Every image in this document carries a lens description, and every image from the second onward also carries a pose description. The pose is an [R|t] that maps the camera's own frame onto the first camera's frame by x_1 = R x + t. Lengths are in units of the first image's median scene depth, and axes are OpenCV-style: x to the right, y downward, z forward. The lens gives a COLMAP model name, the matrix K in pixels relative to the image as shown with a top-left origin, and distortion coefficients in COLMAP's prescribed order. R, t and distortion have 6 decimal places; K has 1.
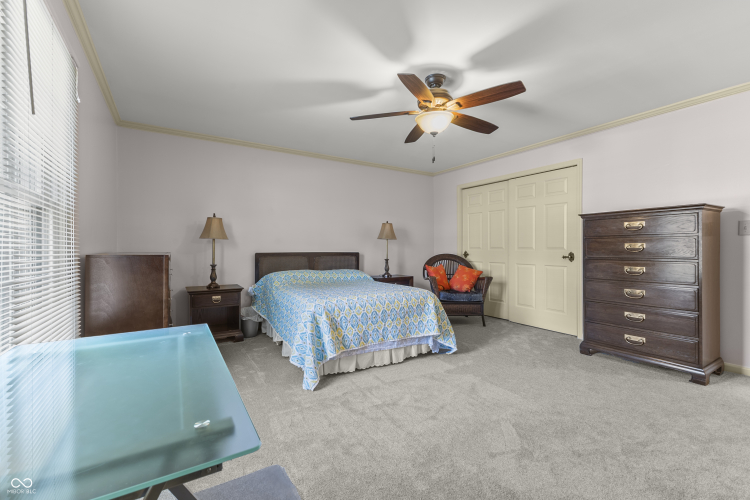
lens RADIAL K [[324.3, 0, 373.7], [0, 324.3, 245.1], [0, 0, 1]] dist [0.005021, -0.000308]
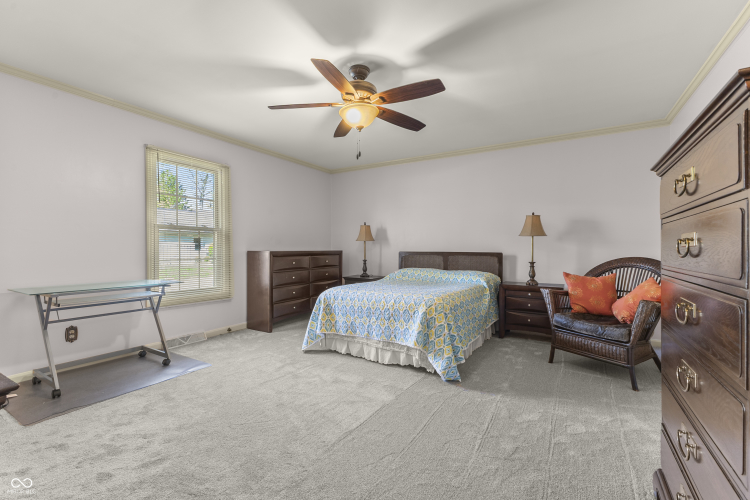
lens RADIAL K [[324.3, 0, 373.7], [0, 324.3, 245.1], [0, 0, 1]] dist [0.005021, -0.000308]
pose [[0.439034, -0.009833, -0.898417, 0.975314], [0.011093, 0.999923, -0.005523, 0.006866], [0.898402, -0.007541, 0.439110, 0.556360]]
